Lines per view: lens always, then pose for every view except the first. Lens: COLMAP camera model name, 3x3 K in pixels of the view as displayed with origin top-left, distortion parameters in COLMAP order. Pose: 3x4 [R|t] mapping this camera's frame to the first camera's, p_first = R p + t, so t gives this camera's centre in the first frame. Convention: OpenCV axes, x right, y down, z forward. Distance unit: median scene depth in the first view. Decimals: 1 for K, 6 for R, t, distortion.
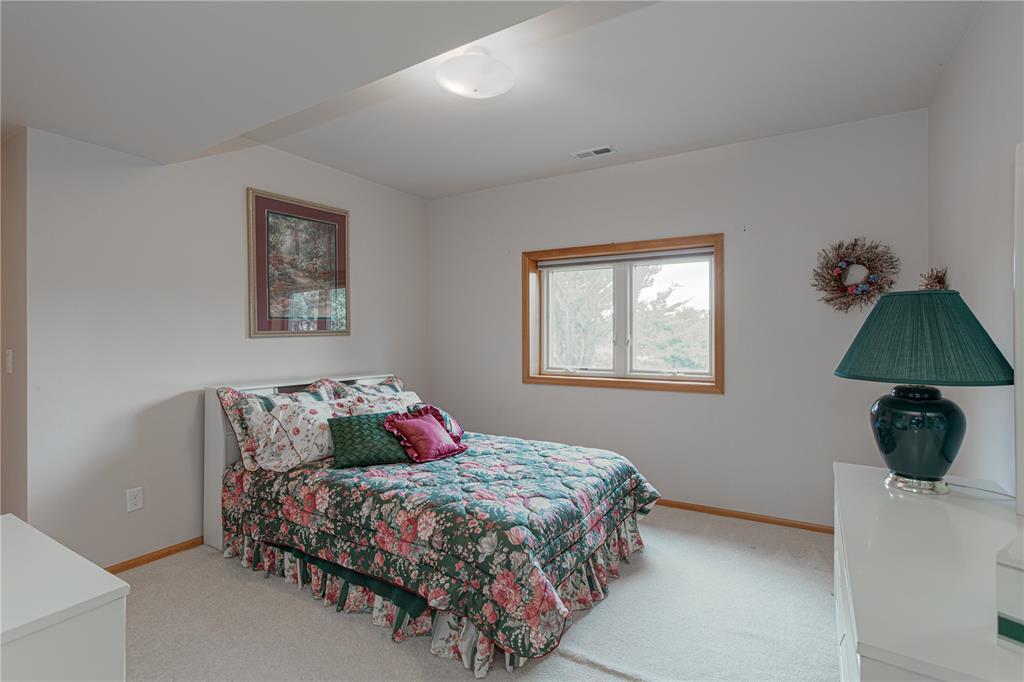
lens RADIAL K [[495.1, 0, 512.0], [0, 495.1, 336.0], [0, 0, 1]] dist [-0.031285, 0.001634]
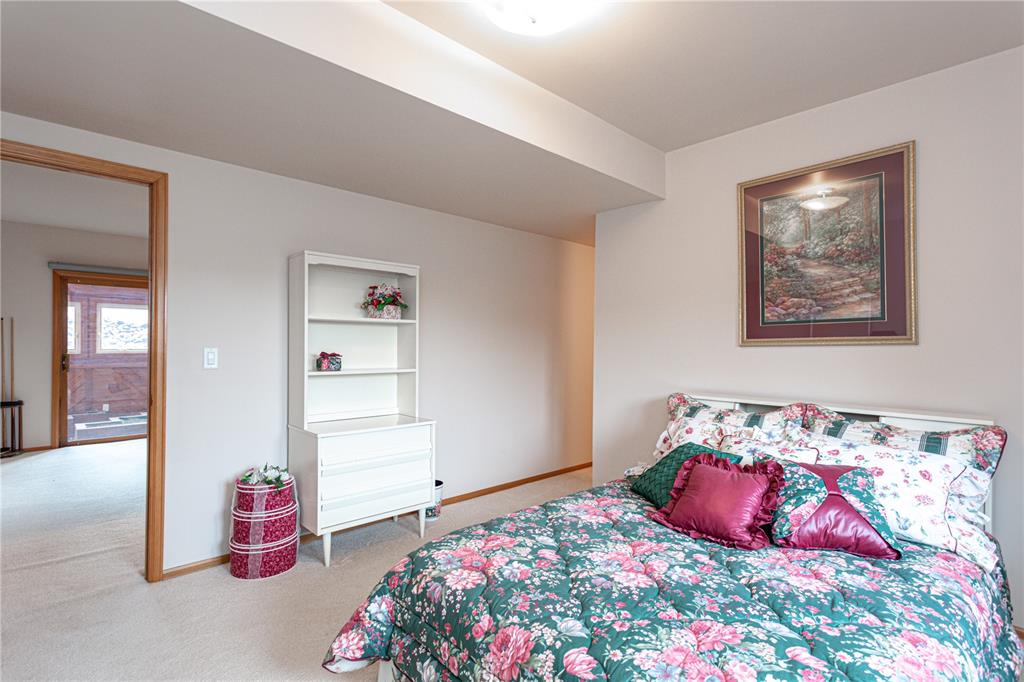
lens RADIAL K [[495.1, 0, 510.8], [0, 495.1, 344.5], [0, 0, 1]] dist [-0.031285, 0.001634]
pose [[-0.270260, -0.004430, -0.962777, 0.444500], [-0.006399, 0.999976, -0.002805, 0.005167], [0.962766, 0.005402, -0.270281, 0.792933]]
